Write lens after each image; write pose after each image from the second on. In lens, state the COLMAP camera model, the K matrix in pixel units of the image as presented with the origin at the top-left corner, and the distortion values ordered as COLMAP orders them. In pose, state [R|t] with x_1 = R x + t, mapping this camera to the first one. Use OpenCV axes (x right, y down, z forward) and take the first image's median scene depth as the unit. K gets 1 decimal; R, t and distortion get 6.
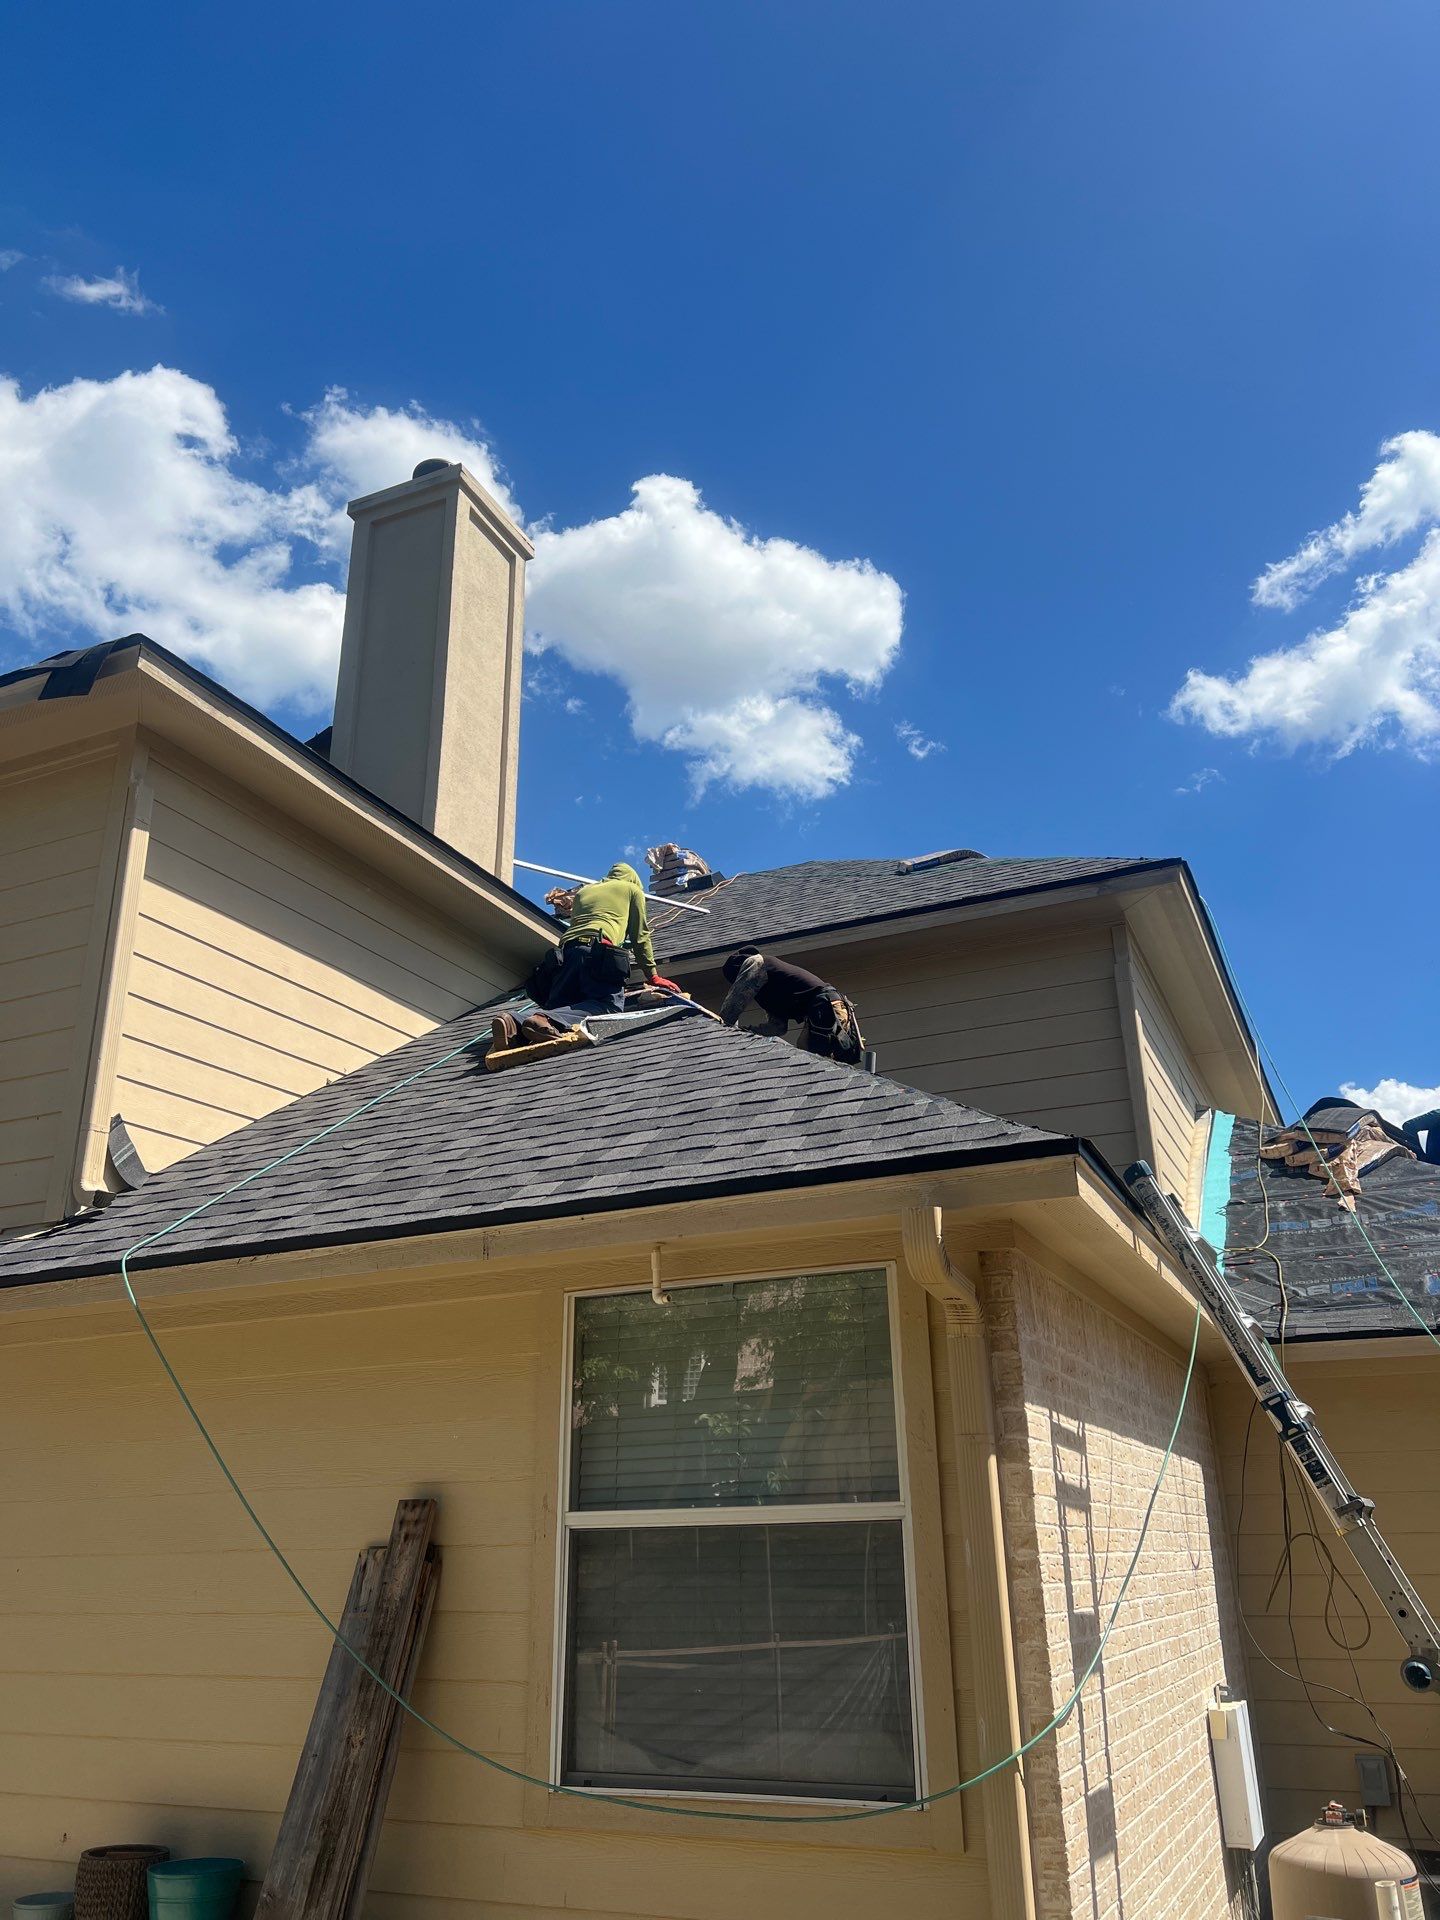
lens RADIAL K [[1463.3, 0, 720.0], [0, 1463.3, 960.0], [0, 0, 1]] dist [0.037165, 0.002067]
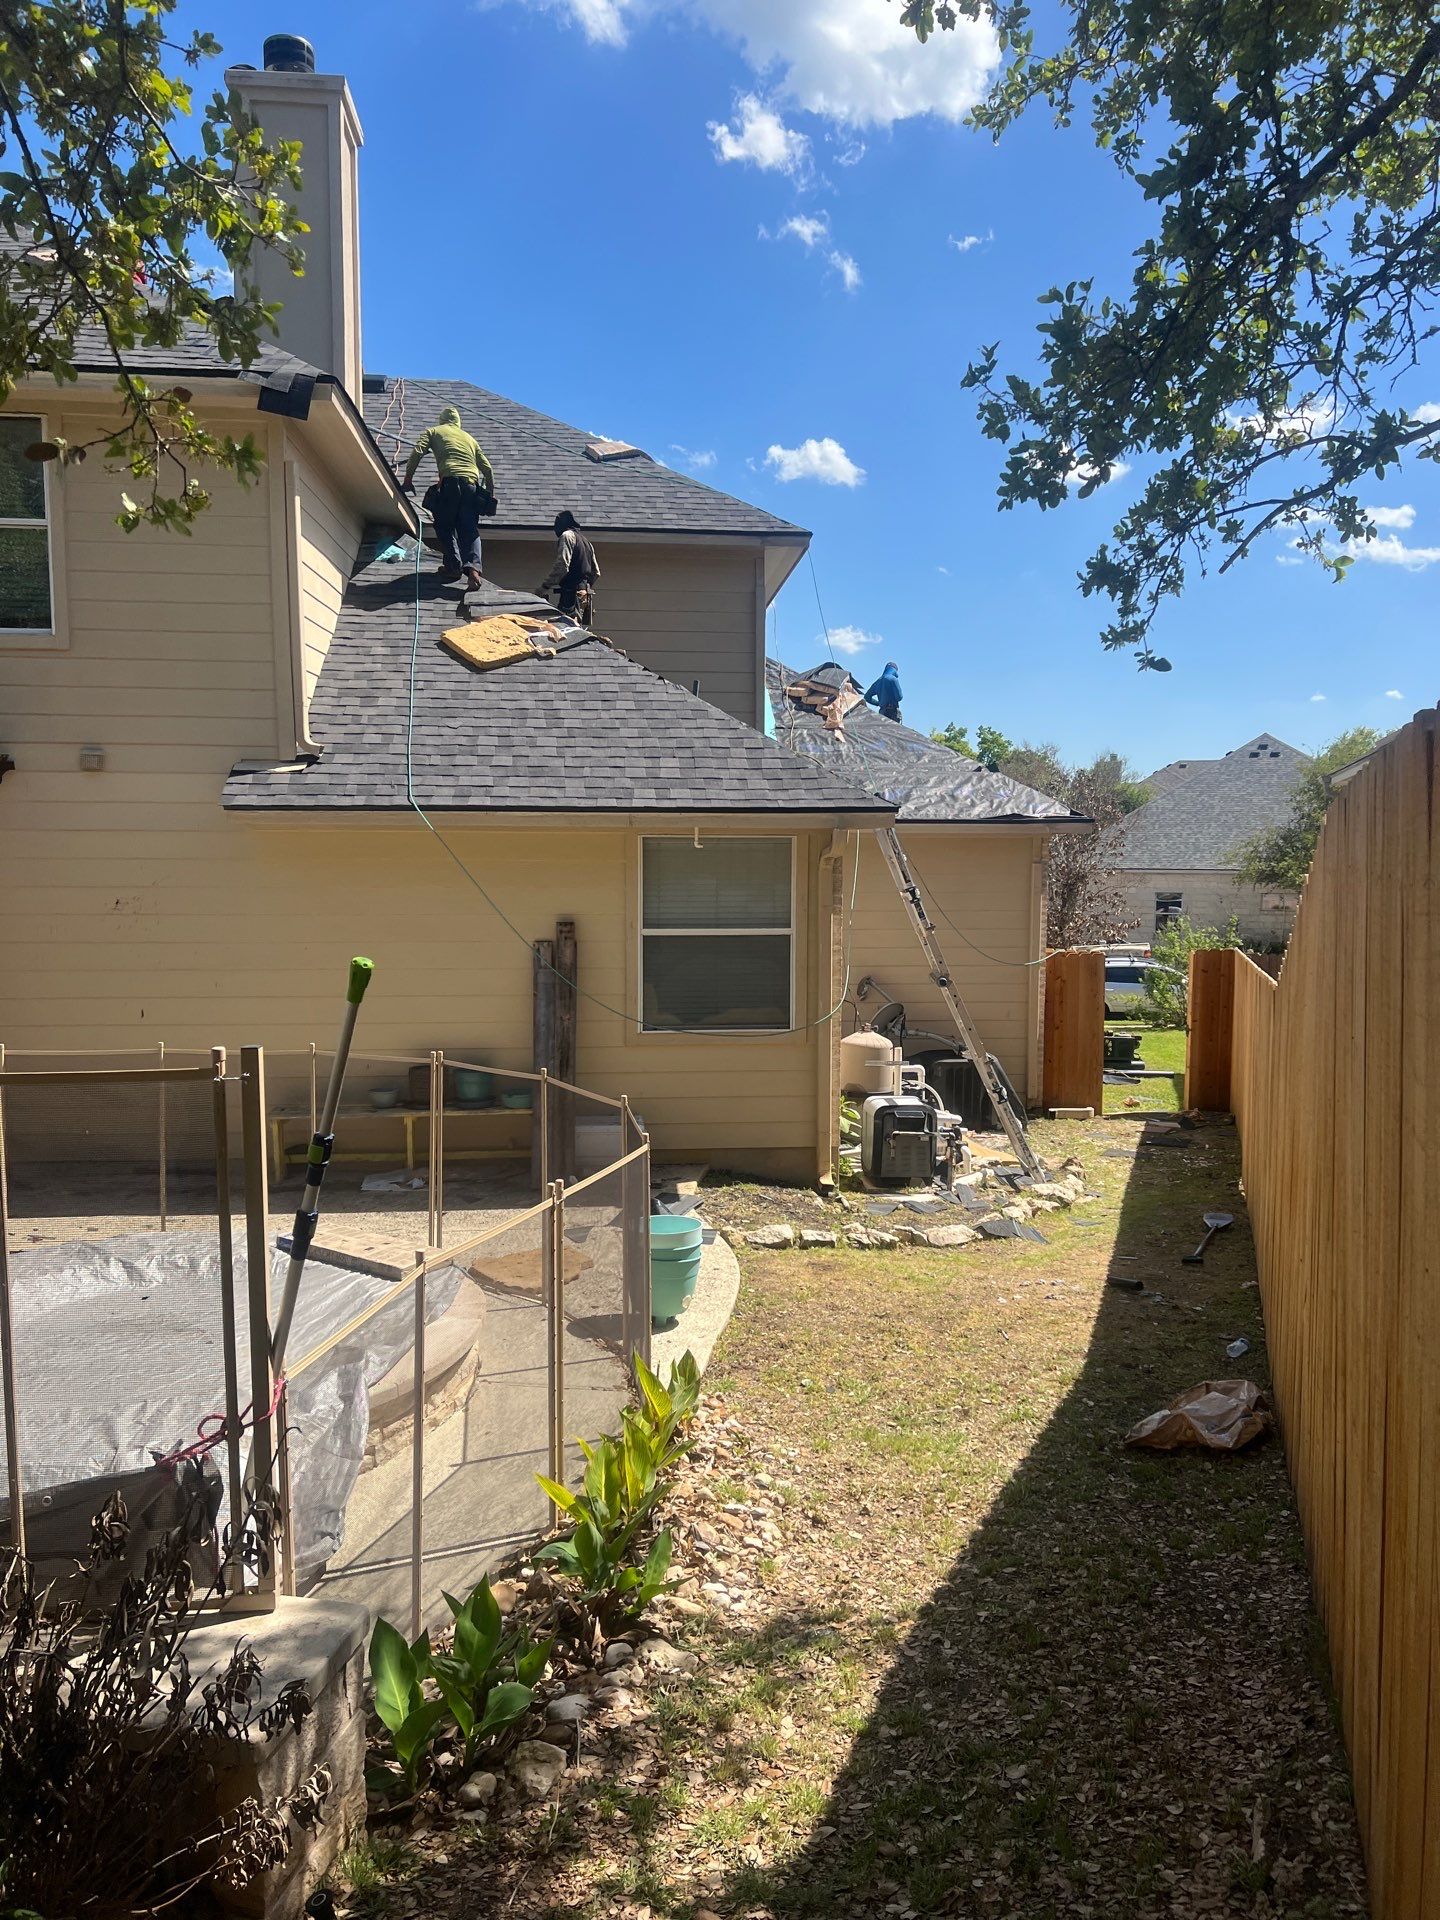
lens RADIAL K [[1852.8, 0, 742.6], [0, 1852.8, 996.9], [0, 0, 1]] dist [0.102257, -0.200078]
pose [[0.833487, -0.032614, 0.551576, -0.949710], [-0.225072, 0.891644, 0.392828, -0.421720], [-0.504620, -0.451561, 0.735833, -0.752669]]
